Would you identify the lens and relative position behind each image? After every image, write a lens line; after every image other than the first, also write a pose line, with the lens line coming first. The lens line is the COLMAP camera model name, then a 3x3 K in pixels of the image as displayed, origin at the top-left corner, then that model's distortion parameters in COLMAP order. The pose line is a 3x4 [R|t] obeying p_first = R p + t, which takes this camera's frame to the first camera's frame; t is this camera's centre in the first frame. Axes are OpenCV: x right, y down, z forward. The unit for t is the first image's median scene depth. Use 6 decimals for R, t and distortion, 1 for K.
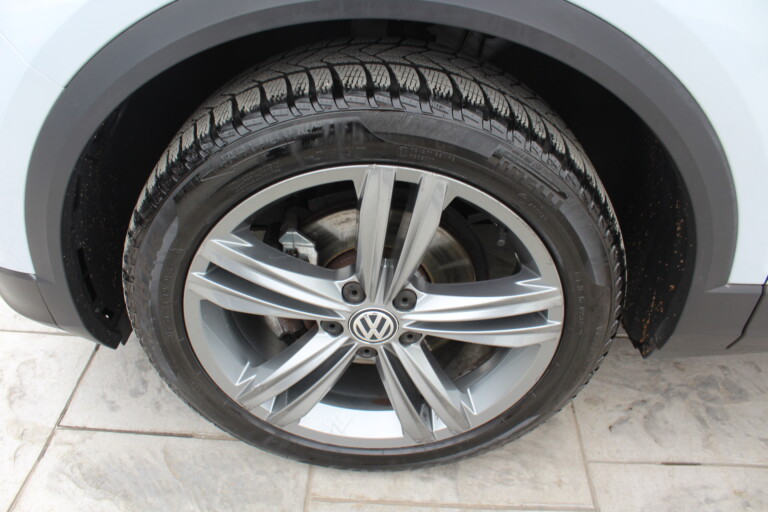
lens RADIAL K [[641.9, 0, 378.4], [0, 641.9, 249.9], [0, 0, 1]] dist [-0.159532, 0.143300]
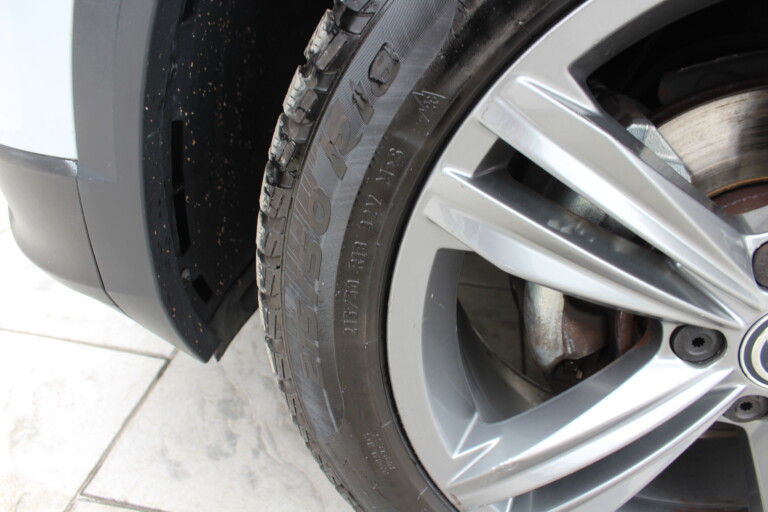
lens RADIAL K [[641.9, 0, 378.4], [0, 641.9, 249.9], [0, 0, 1]] dist [-0.159532, 0.143300]
pose [[0.991994, 0.087395, -0.091160, -0.229870], [-0.098453, 0.987278, -0.124860, 0.113588], [0.079089, 0.132836, 0.987978, 0.461023]]
